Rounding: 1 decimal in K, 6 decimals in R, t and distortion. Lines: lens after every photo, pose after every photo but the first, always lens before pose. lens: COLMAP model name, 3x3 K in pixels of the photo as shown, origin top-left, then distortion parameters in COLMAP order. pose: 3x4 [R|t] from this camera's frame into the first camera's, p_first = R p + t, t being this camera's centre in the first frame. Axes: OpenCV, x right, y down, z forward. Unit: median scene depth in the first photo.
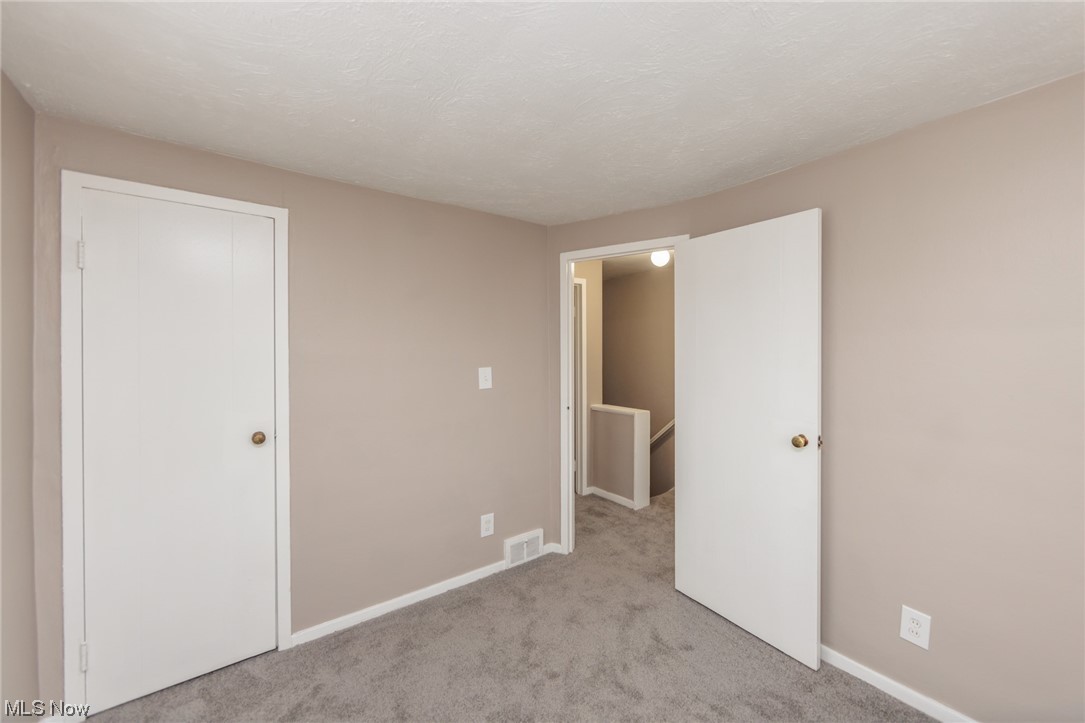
lens RADIAL K [[421.7, 0, 545.9], [0, 421.7, 350.7], [0, 0, 1]] dist [-0.002404, -0.001404]
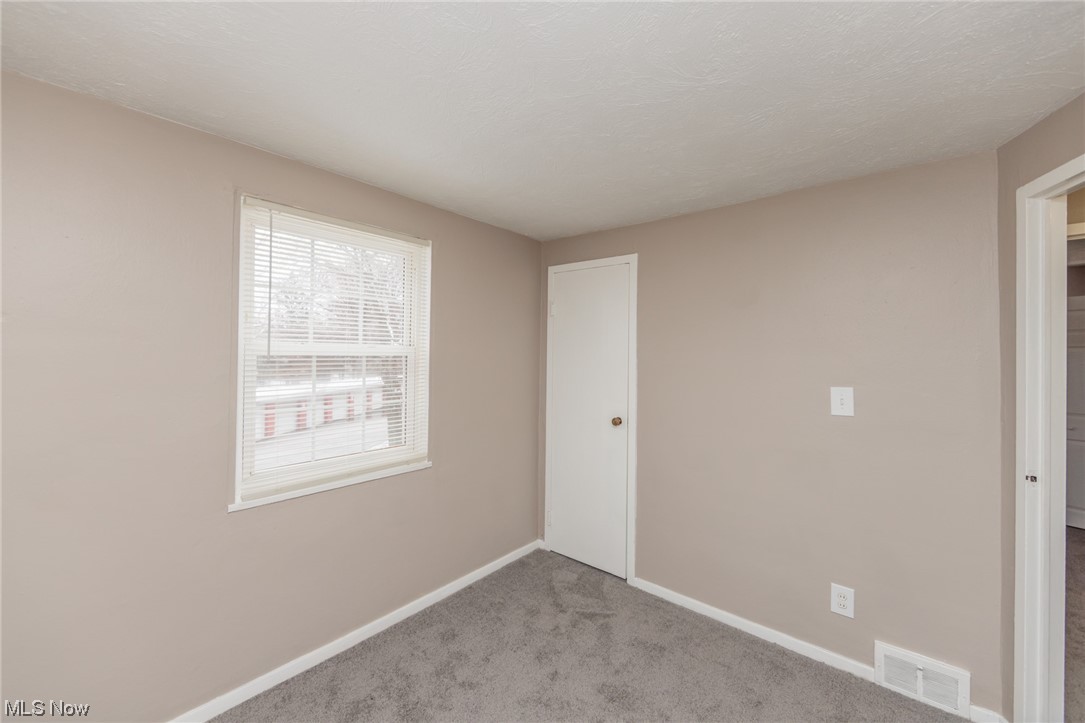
lens RADIAL K [[421.7, 0, 535.5], [0, 421.7, 352.4], [0, 0, 1]] dist [-0.002404, -0.001404]
pose [[0.215484, 0.001119, -0.976507, 0.462612], [-0.011027, 0.999938, -0.001288, -0.013905], [0.976445, 0.011046, 0.215483, 0.310845]]
